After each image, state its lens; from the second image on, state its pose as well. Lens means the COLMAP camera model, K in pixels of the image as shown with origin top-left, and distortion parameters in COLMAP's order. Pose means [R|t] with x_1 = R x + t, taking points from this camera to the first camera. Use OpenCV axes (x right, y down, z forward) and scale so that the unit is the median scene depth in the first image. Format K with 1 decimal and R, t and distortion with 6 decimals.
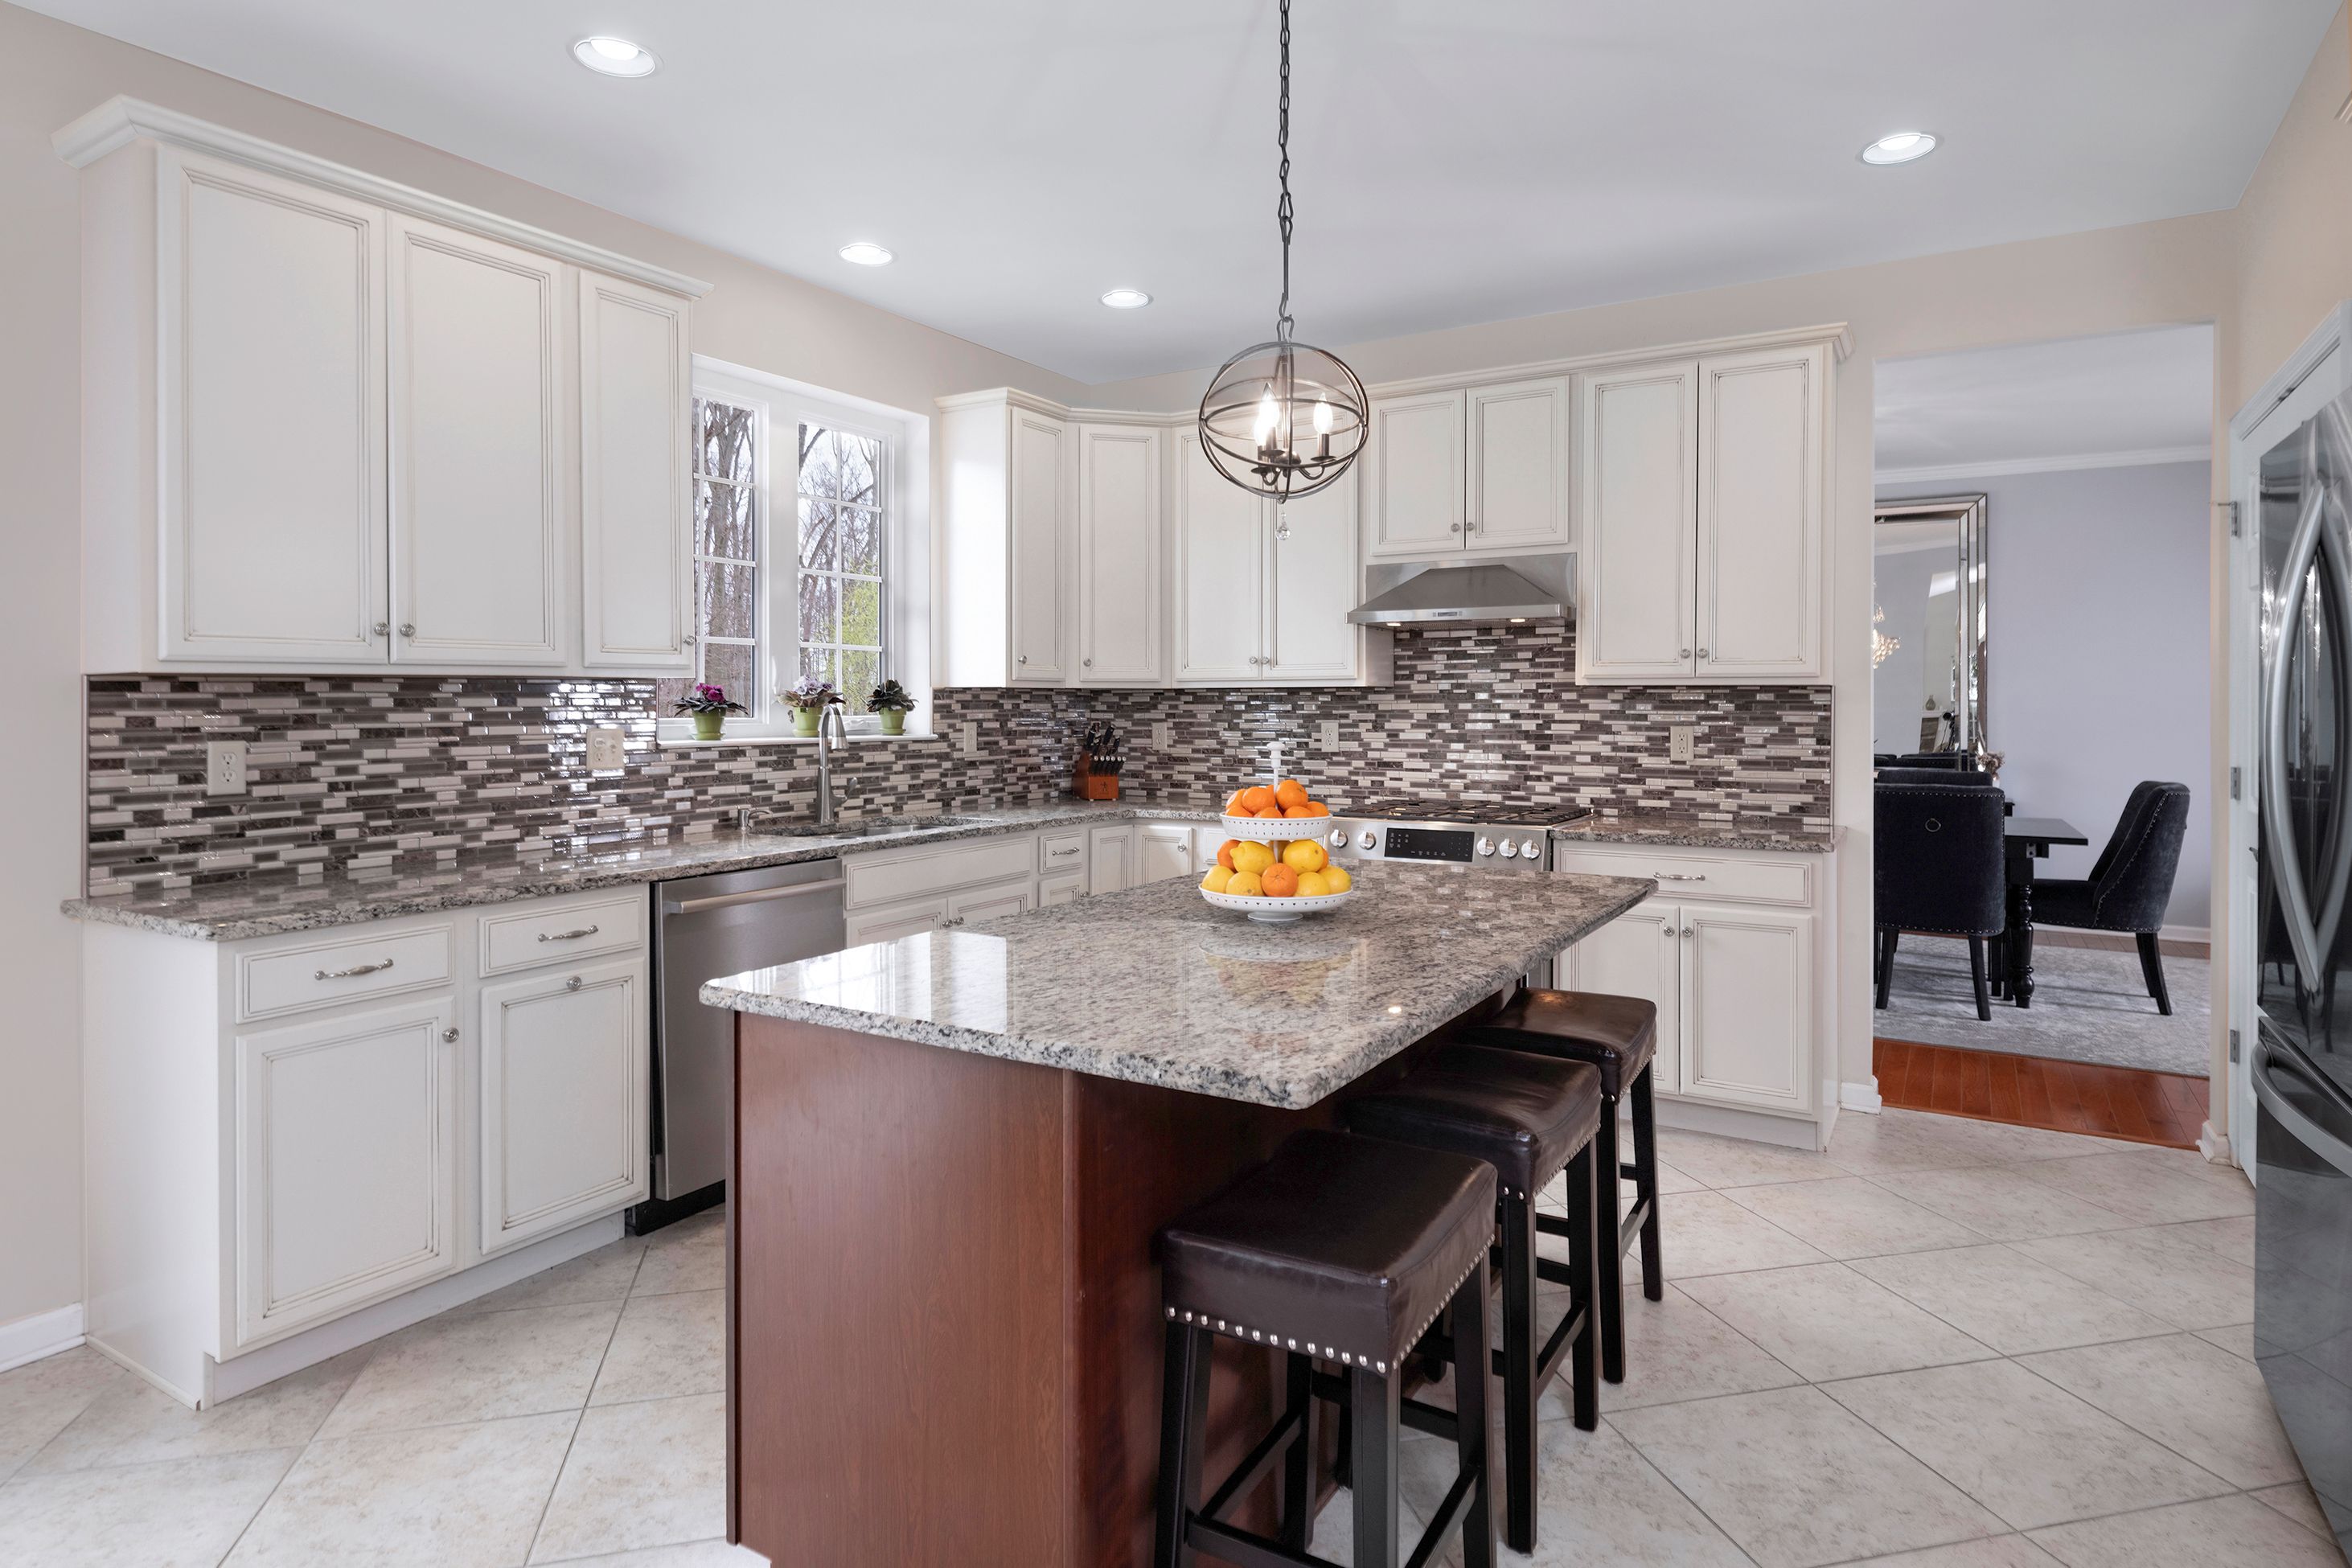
lens RADIAL K [[1285.5, 0, 1172.3], [0, 1285.5, 716.2], [0, 0, 1]] dist [-0.011619, -0.000813]
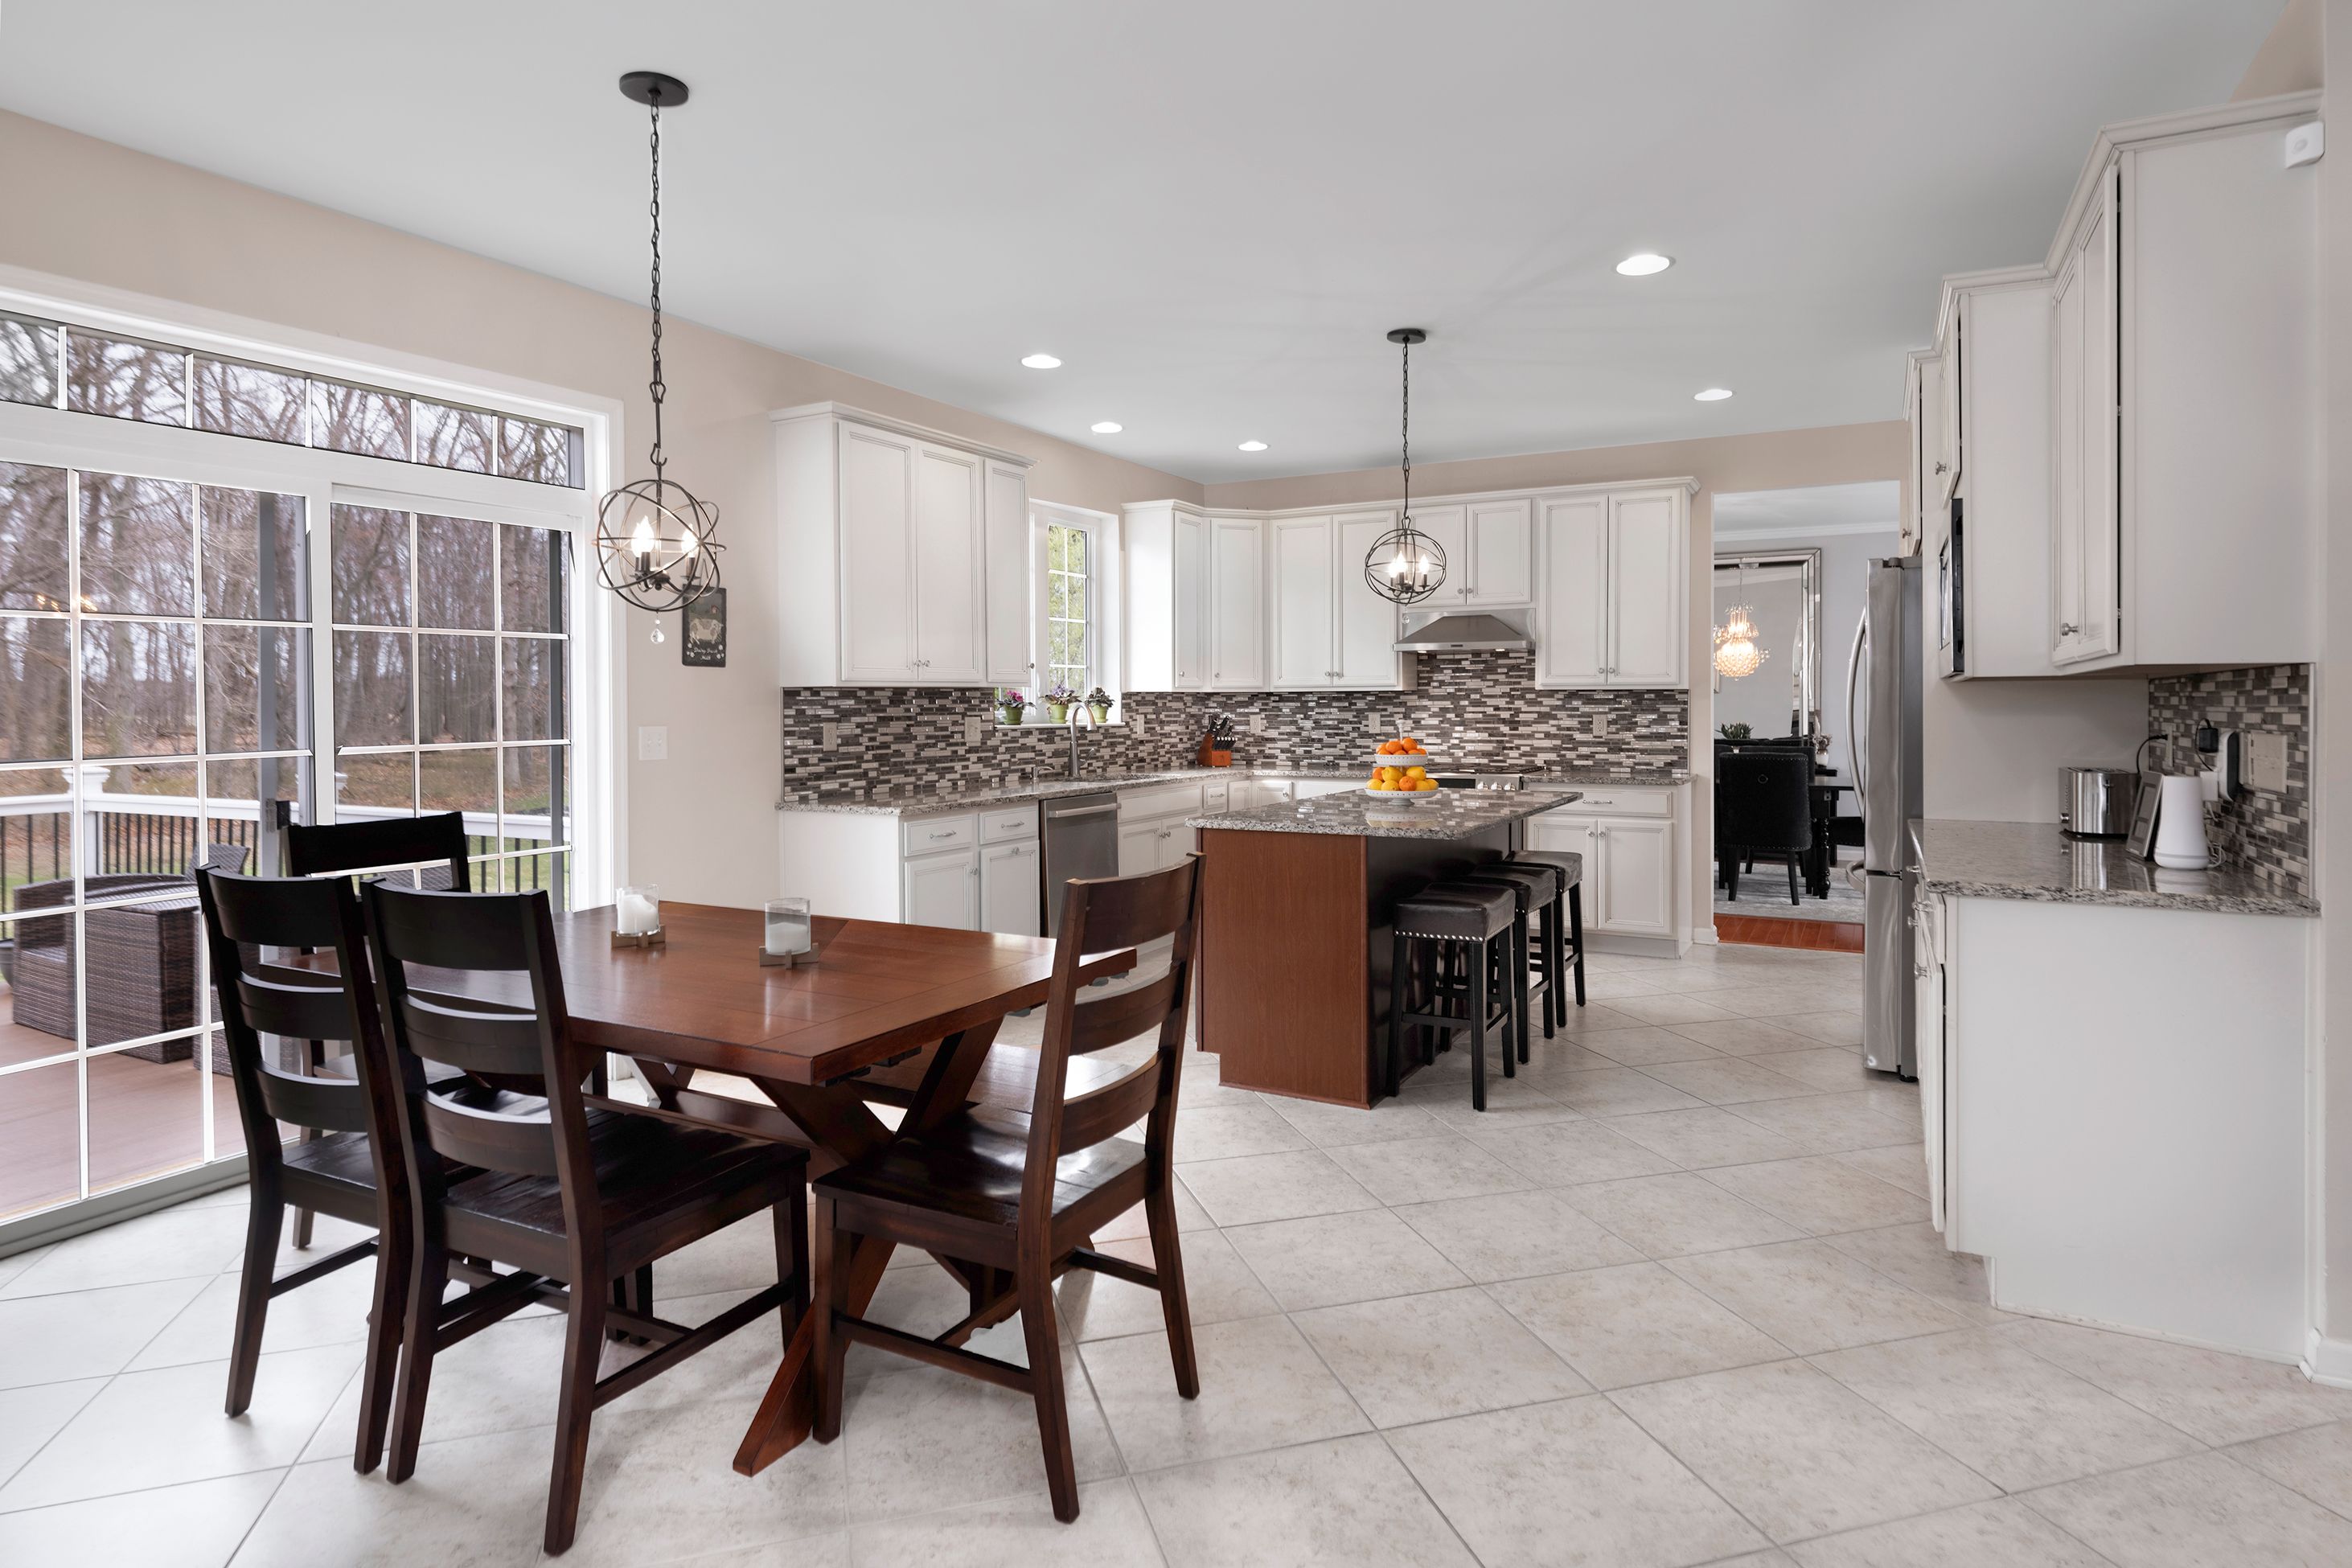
lens RADIAL K [[1285.5, 0, 1189.4], [0, 1285.5, 705.7], [0, 0, 1]] dist [-0.011619, -0.000813]
pose [[0.998599, -0.003426, 0.052808, -0.222596], [0.003892, 0.999954, -0.008725, 0.009535], [-0.052776, 0.008918, 0.998567, -0.639425]]
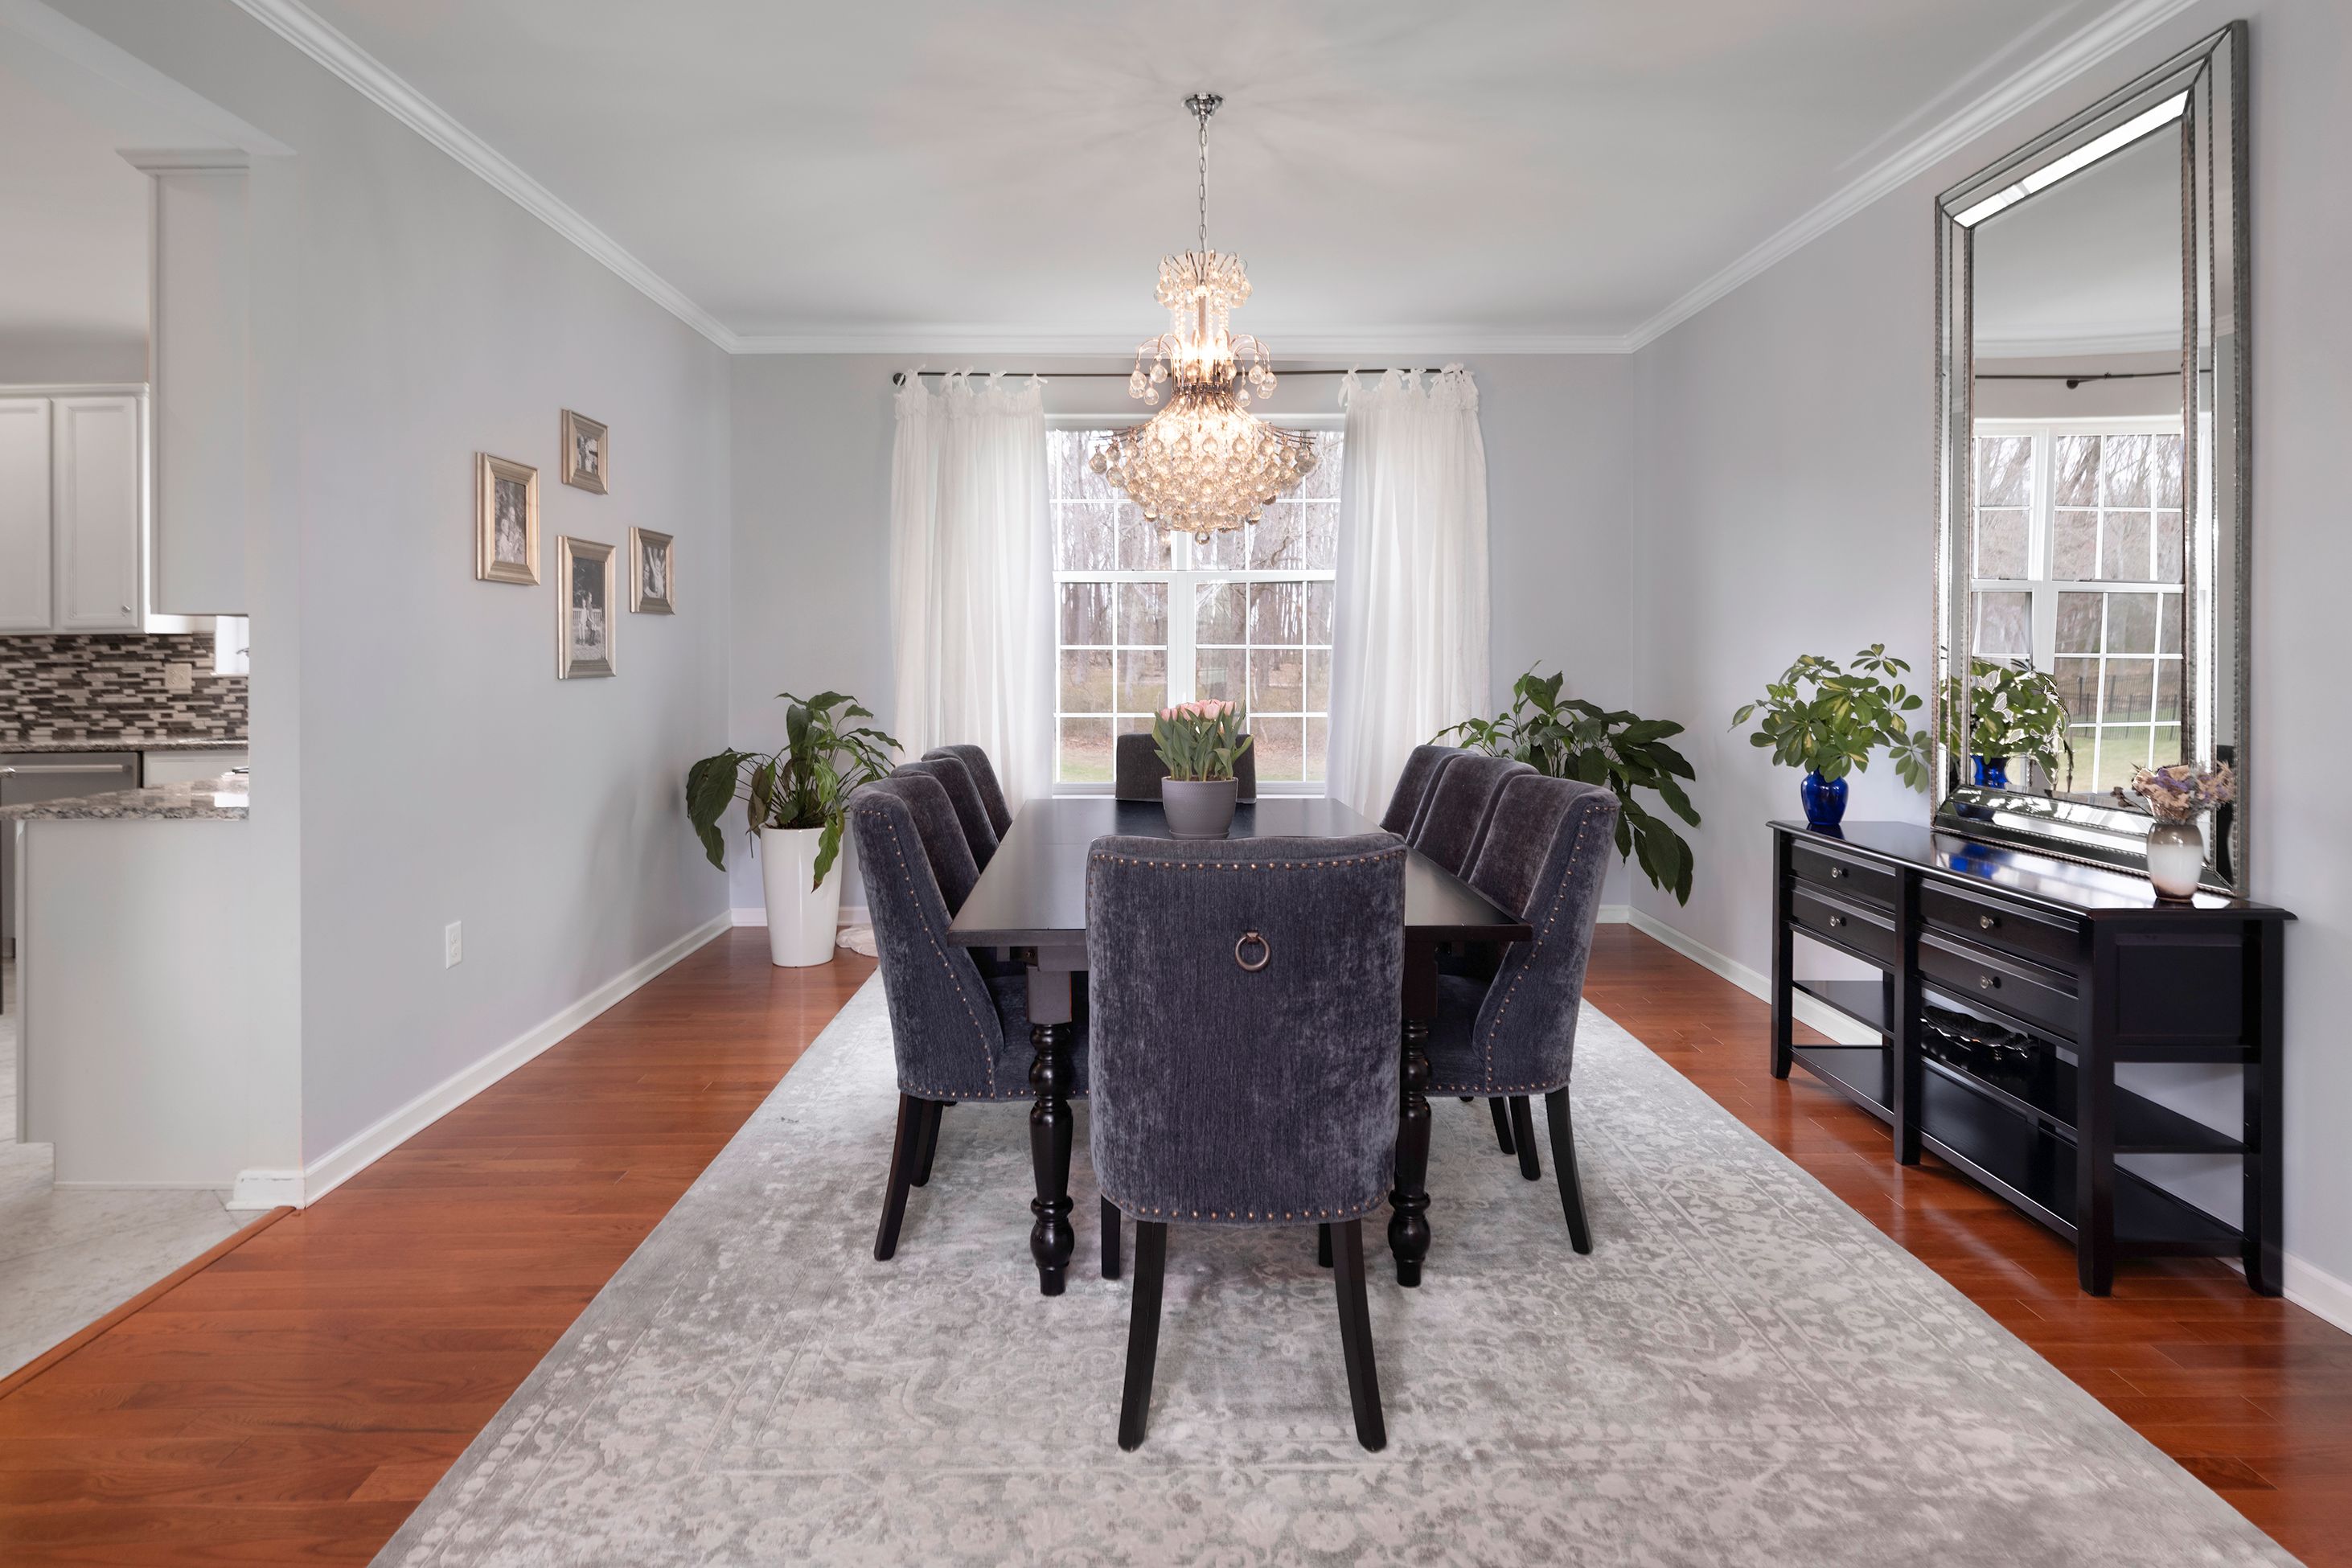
lens RADIAL K [[1285.5, 0, 1186.0], [0, 1285.5, 658.0], [0, 0, 1]] dist [-0.011619, -0.000813]
pose [[0.540793, 0.003725, -0.841147, 1.461618], [-0.001324, 0.999993, 0.003578, -0.004828], [0.841155, -0.000821, 0.540794, 1.088557]]
